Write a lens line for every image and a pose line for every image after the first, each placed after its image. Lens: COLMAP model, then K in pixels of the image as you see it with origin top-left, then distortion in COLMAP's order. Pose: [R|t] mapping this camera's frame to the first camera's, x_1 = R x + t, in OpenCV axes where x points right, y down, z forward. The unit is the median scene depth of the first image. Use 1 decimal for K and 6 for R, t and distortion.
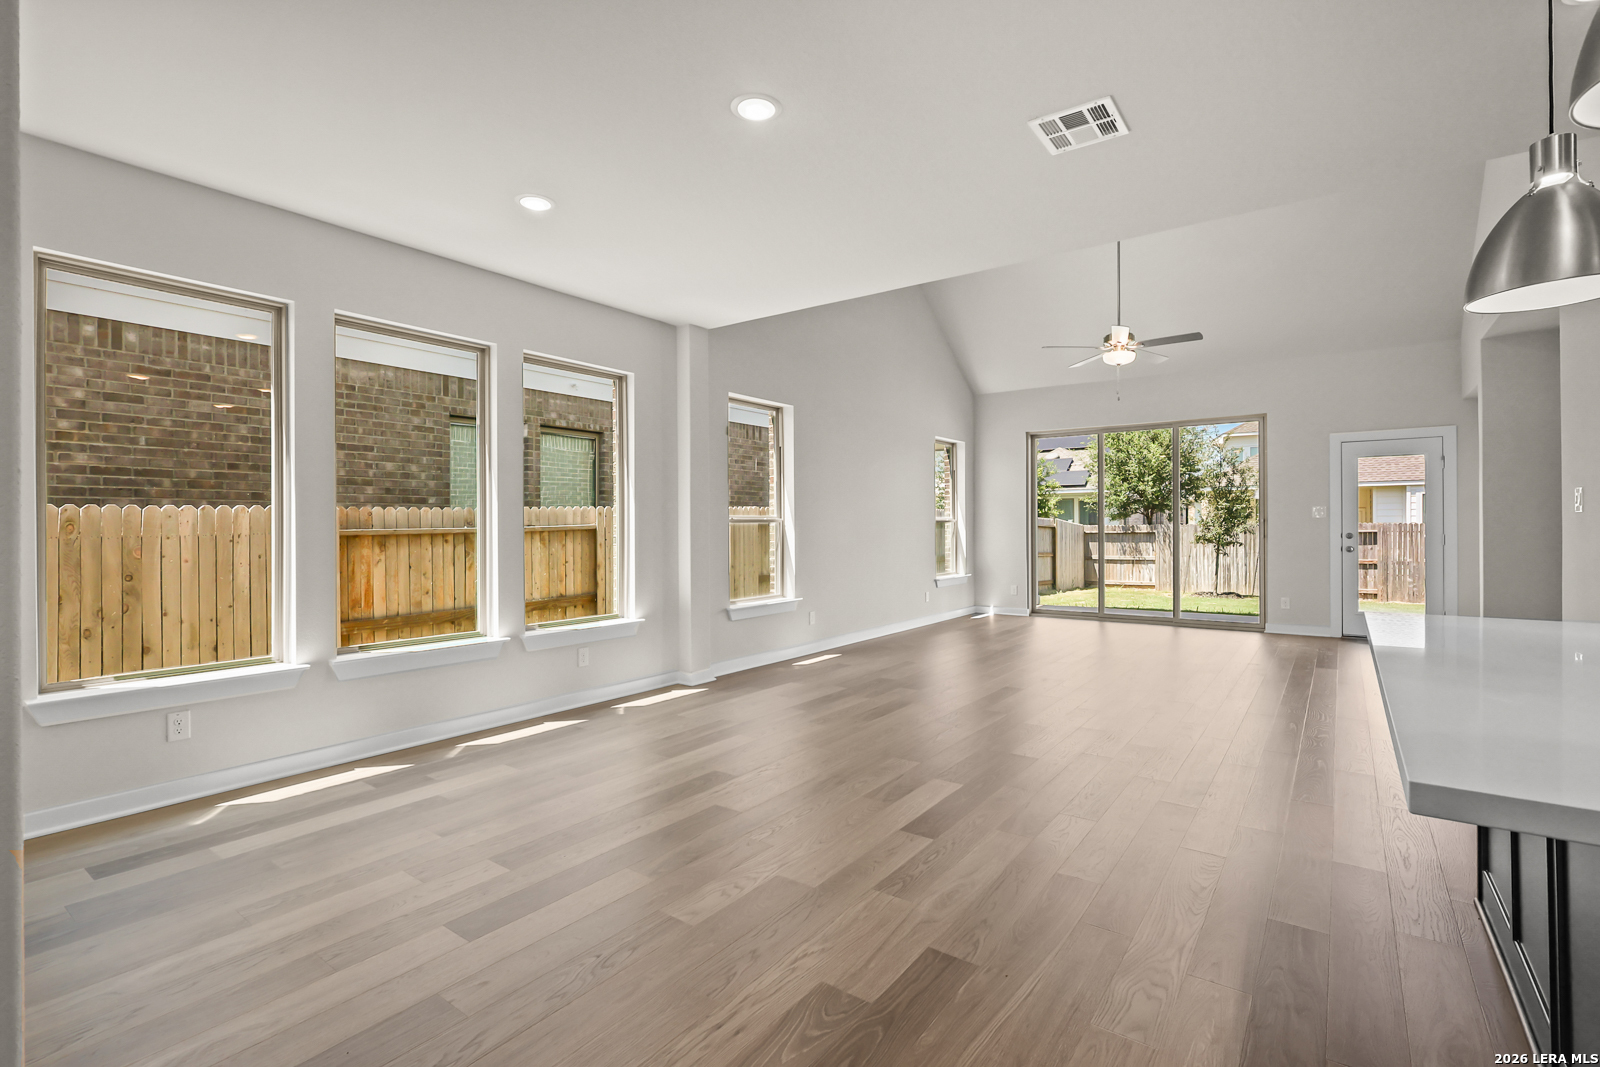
lens RADIAL K [[734.3, 0, 811.1], [0, 734.3, 526.9], [0, 0, 1]] dist [-0.006818, 0.001649]
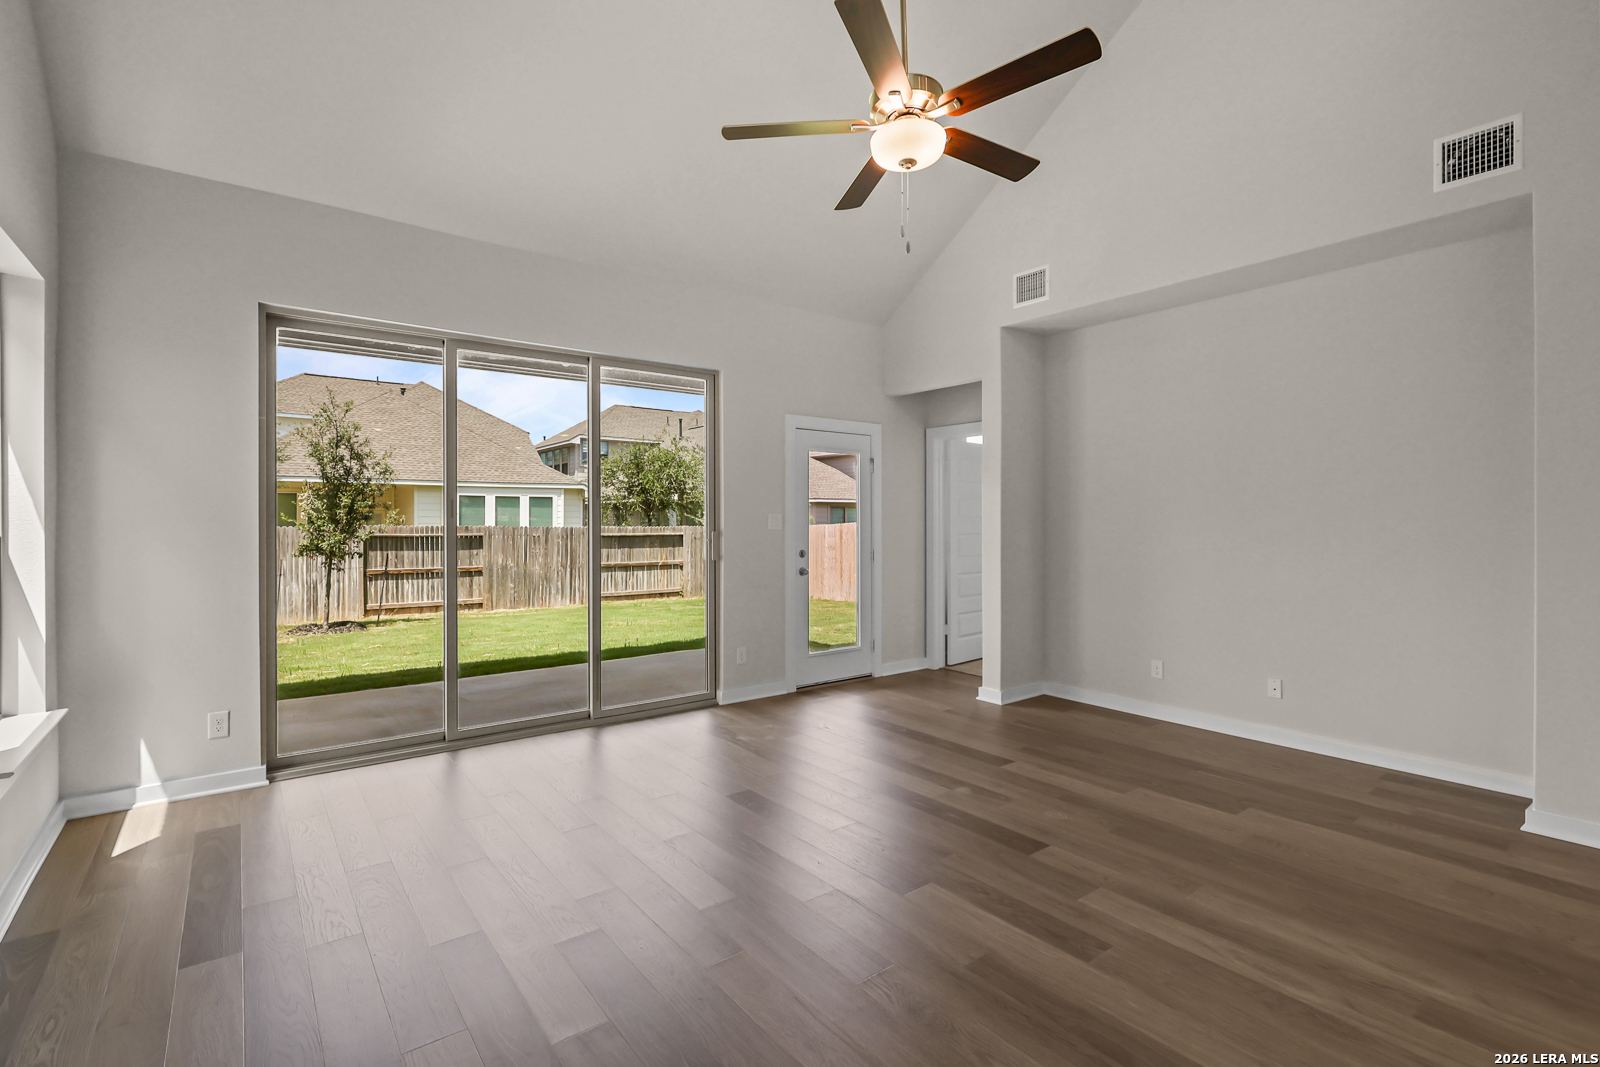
lens RADIAL K [[734.3, 0, 800.4], [0, 734.3, 522.2], [0, 0, 1]] dist [-0.006818, 0.001649]
pose [[0.284538, 0.002572, 0.958661, 0.010454], [-0.001255, 0.999997, -0.002310, -0.017962], [-0.958664, -0.000546, 0.284541, 0.771624]]
